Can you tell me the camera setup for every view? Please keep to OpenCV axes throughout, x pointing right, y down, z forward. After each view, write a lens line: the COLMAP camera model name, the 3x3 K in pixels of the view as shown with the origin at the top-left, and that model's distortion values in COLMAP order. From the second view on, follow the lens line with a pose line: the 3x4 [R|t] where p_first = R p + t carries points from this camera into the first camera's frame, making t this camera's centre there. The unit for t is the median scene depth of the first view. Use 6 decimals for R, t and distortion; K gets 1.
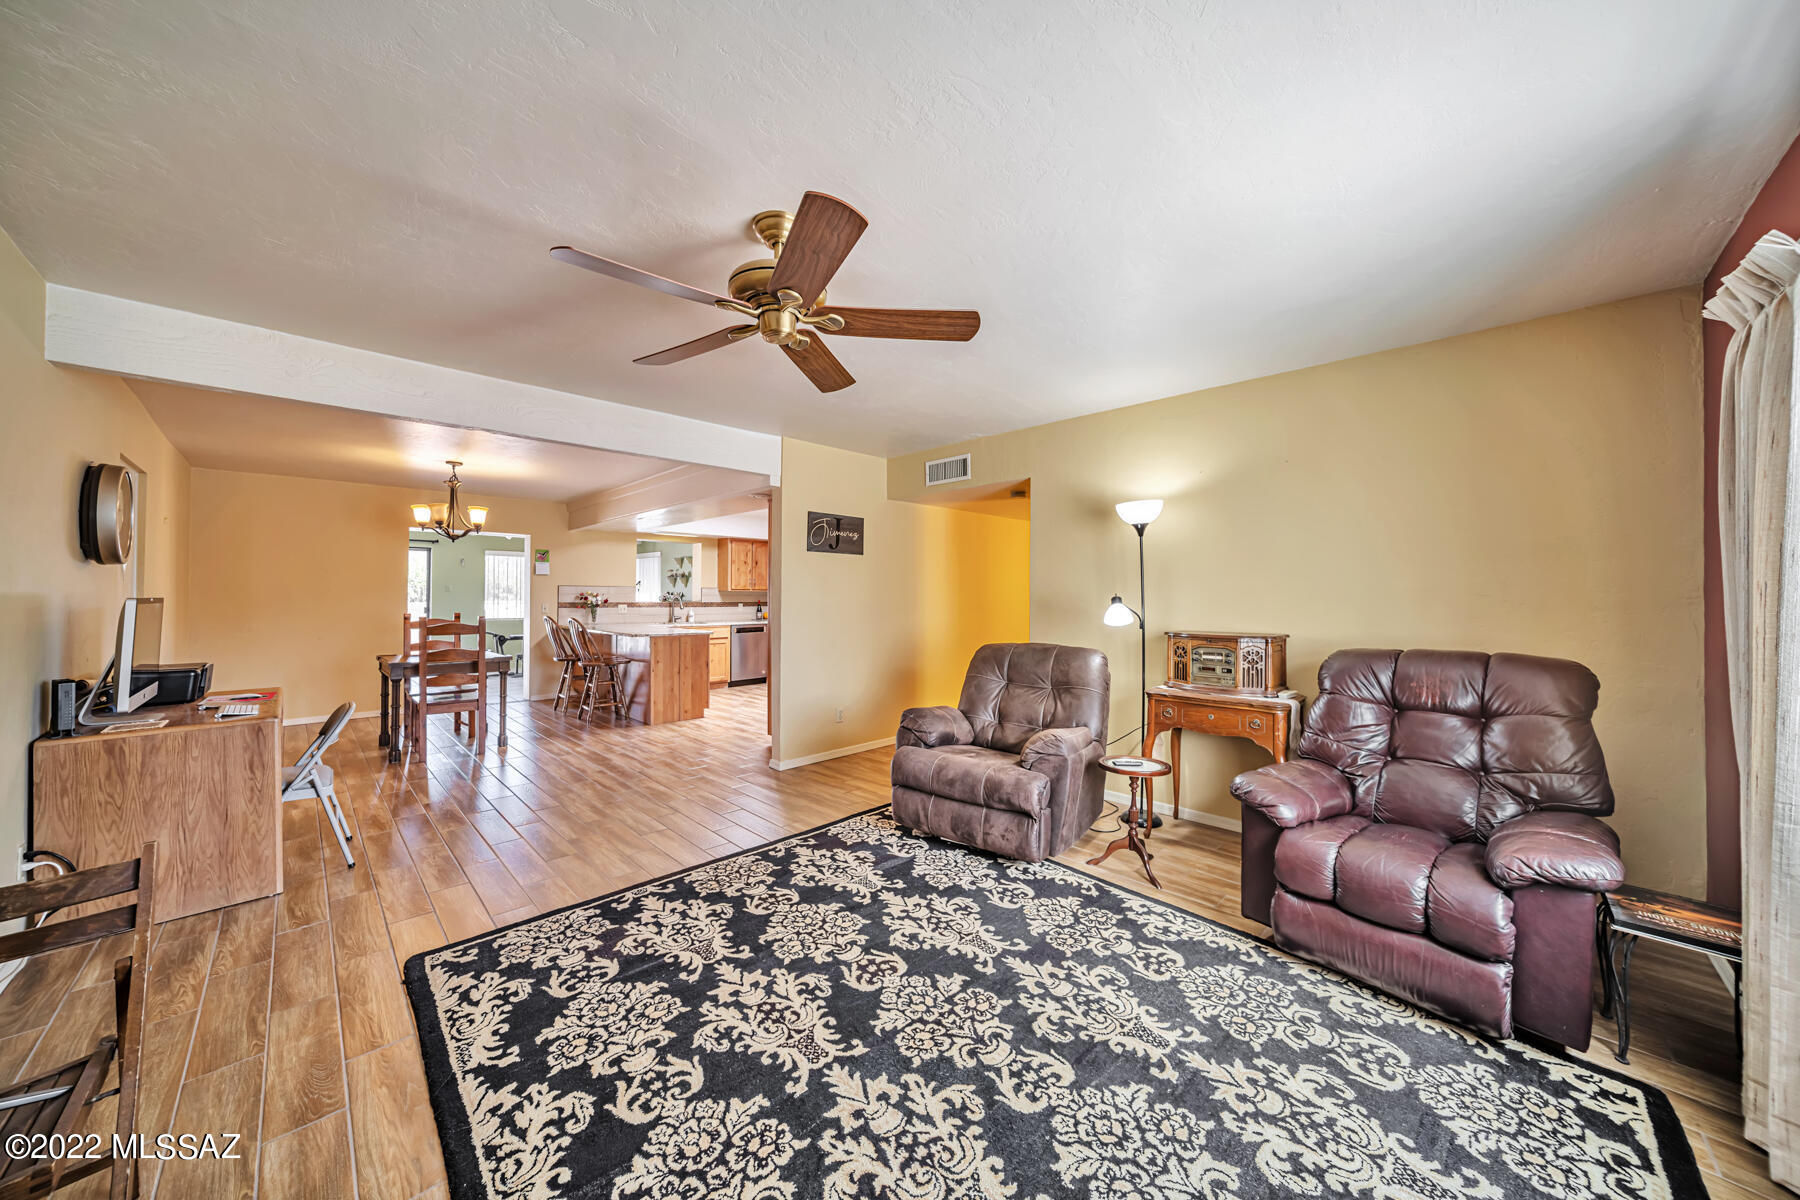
lens RADIAL K [[618.6, 0, 904.1], [0, 618.6, 587.3], [0, 0, 1]] dist [-0.000773, -0.000064]
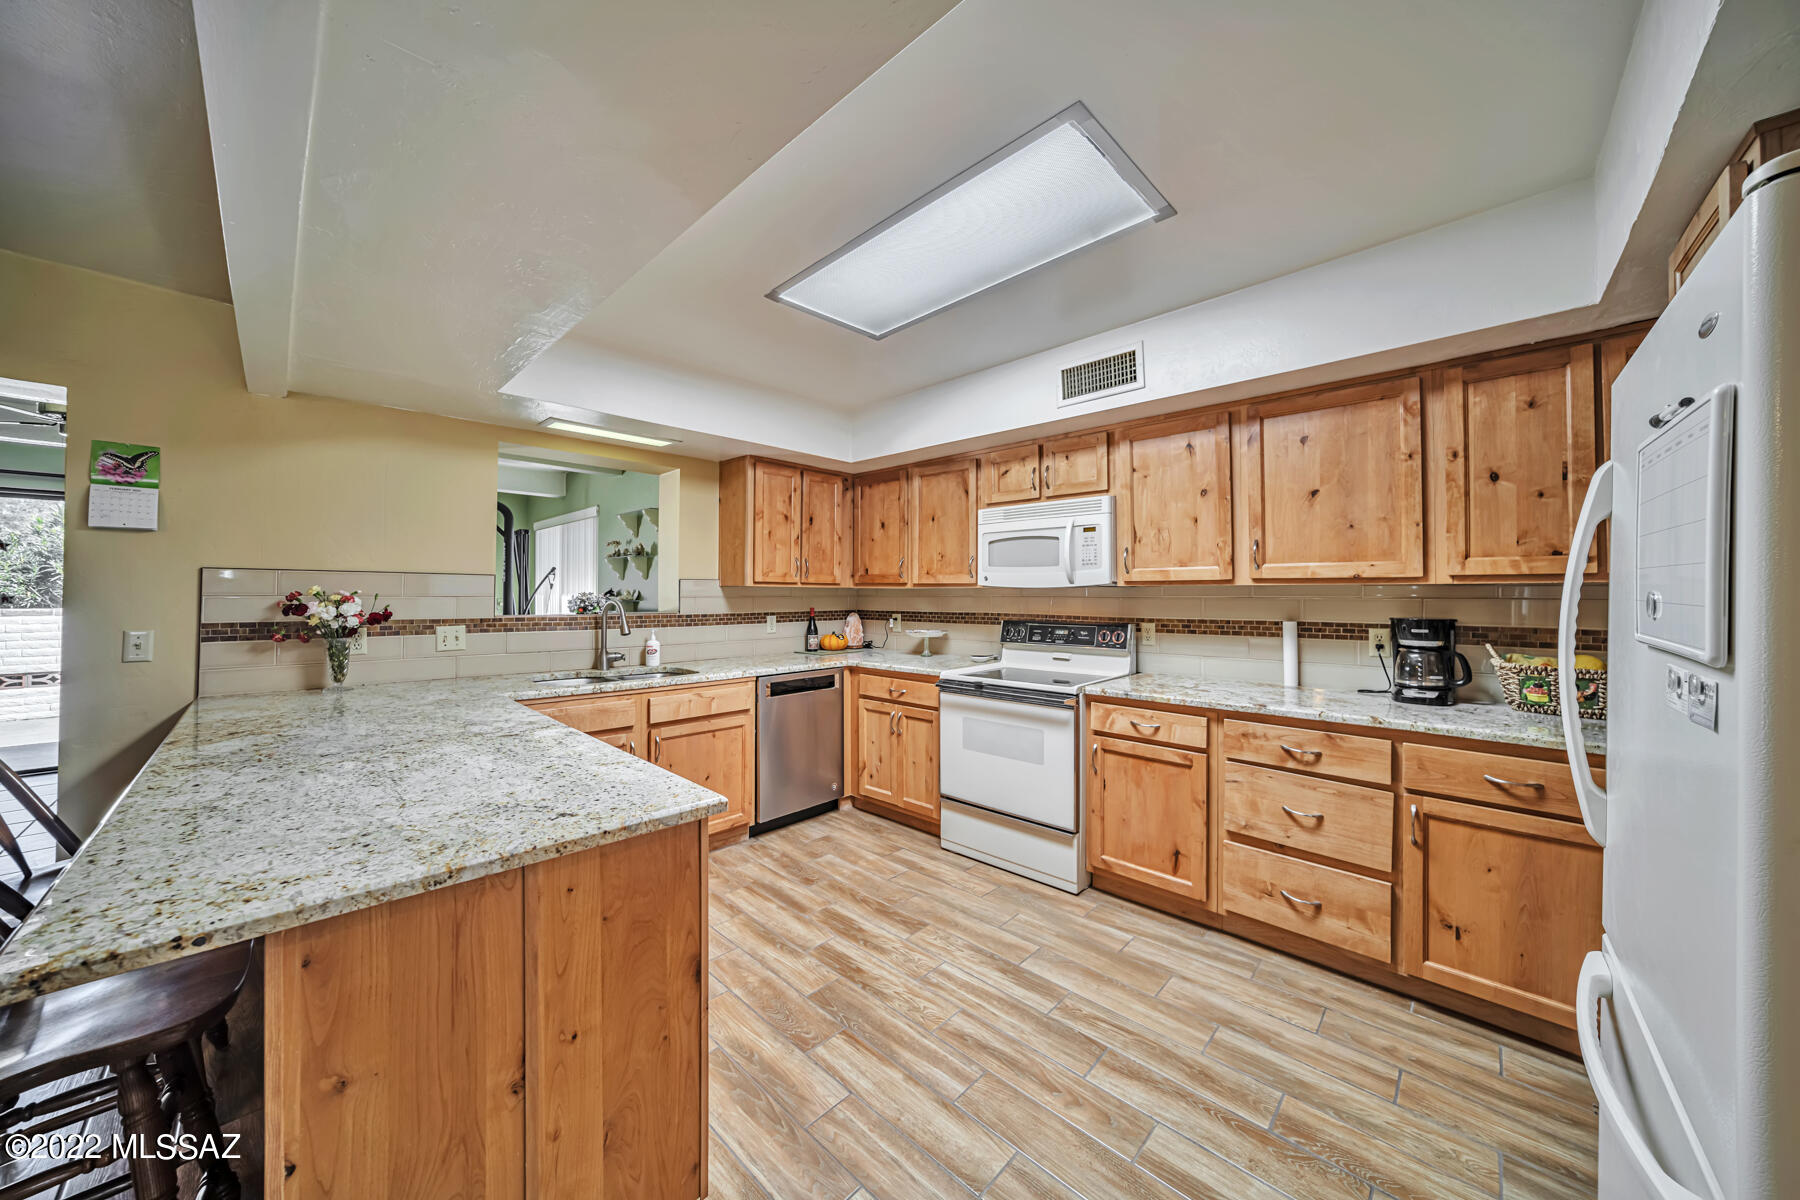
lens RADIAL K [[618.6, 0, 904.1], [0, 618.6, 587.3], [0, 0, 1]] dist [-0.000773, -0.000064]
pose [[0.999813, -0.001982, 0.019224, -0.188060], [0.001939, 0.999996, 0.002252, 0.005646], [-0.019228, -0.002214, 0.999813, 0.590578]]
